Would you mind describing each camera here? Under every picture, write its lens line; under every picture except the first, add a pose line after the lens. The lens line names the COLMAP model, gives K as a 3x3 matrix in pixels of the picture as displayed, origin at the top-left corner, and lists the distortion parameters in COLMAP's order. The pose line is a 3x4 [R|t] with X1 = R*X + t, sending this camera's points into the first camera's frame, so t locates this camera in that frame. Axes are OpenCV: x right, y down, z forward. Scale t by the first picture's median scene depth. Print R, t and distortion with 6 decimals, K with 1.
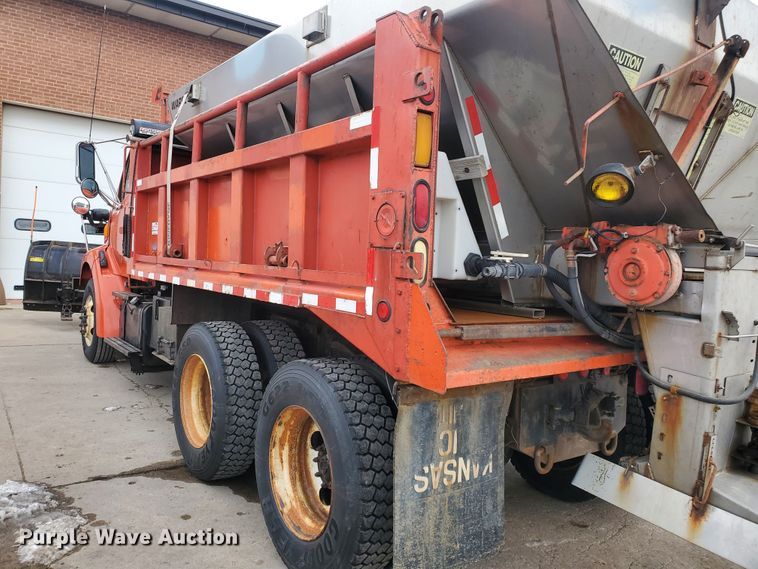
lens RADIAL K [[597.4, 0, 383.0], [0, 597.4, 267.2], [0, 0, 1]] dist [0.038457, -0.000739]
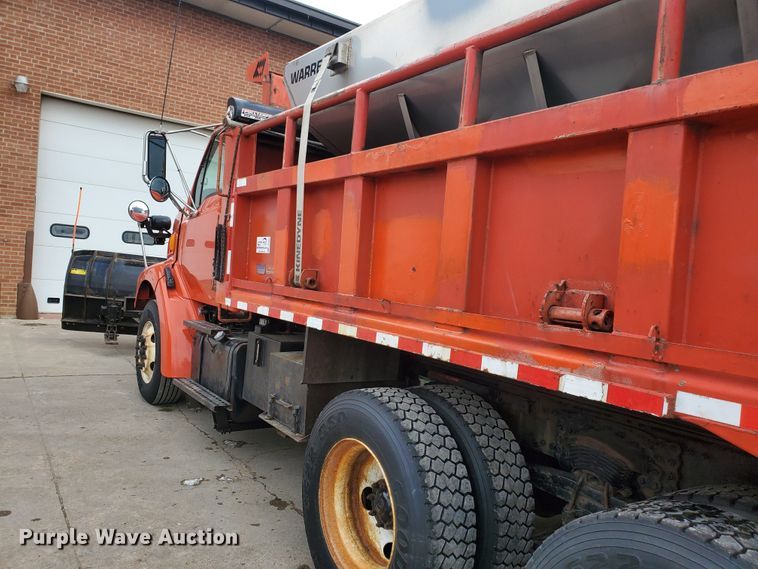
lens RADIAL K [[597.4, 0, 396.8], [0, 597.4, 285.3], [0, 0, 1]] dist [0.038457, -0.000739]
pose [[0.999442, 0.032105, -0.009206, -0.284756], [-0.032065, 0.999476, 0.004385, -0.031816], [0.009342, -0.004087, 0.999948, 0.365383]]
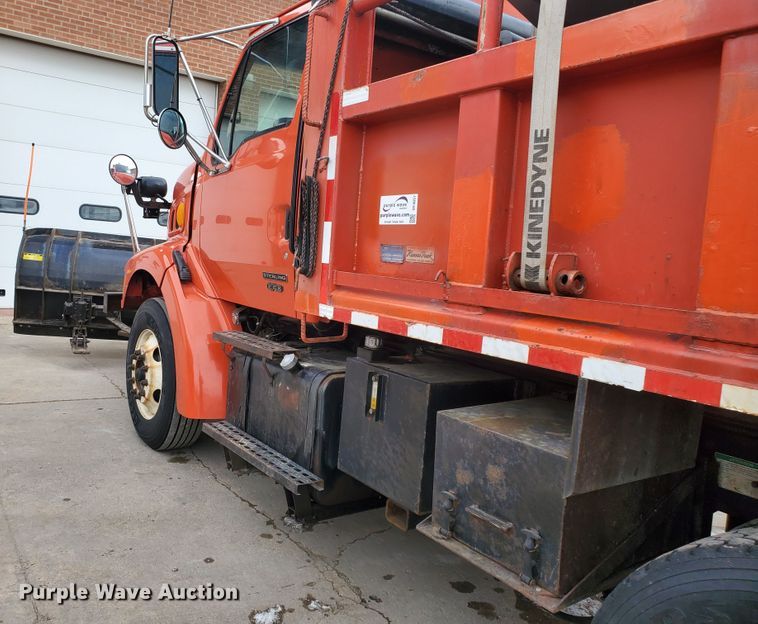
lens RADIAL K [[655.3, 0, 358.0], [0, 655.3, 292.9], [0, 0, 1]] dist [0.055872, -0.044852]
pose [[0.999691, 0.018984, -0.016018, -0.554058], [-0.018206, 0.998710, 0.047394, -0.039151], [0.016897, -0.047088, 0.998748, 0.765941]]
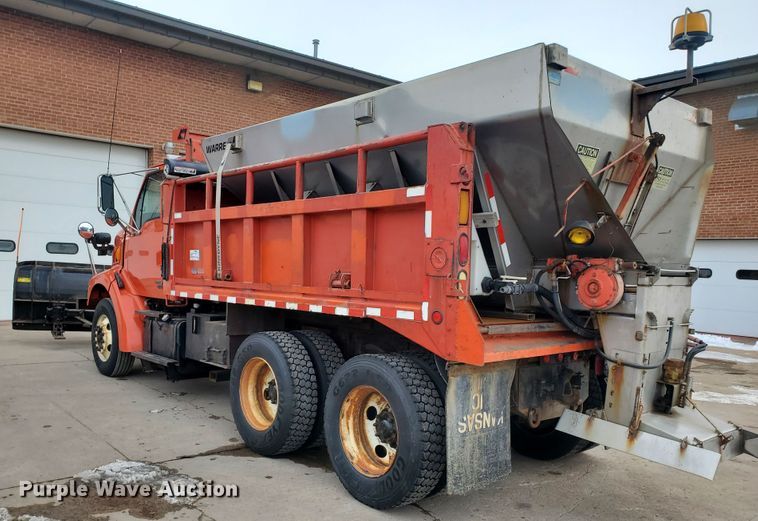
lens RADIAL K [[649.9, 0, 377.6], [0, 649.9, 300.6], [0, 0, 1]] dist [0.051670, -0.061947]
pose [[0.996452, -0.024027, 0.080656, -0.178504], [0.021066, 0.999080, 0.037360, -0.022338], [-0.081479, -0.035528, 0.996042, -0.409862]]
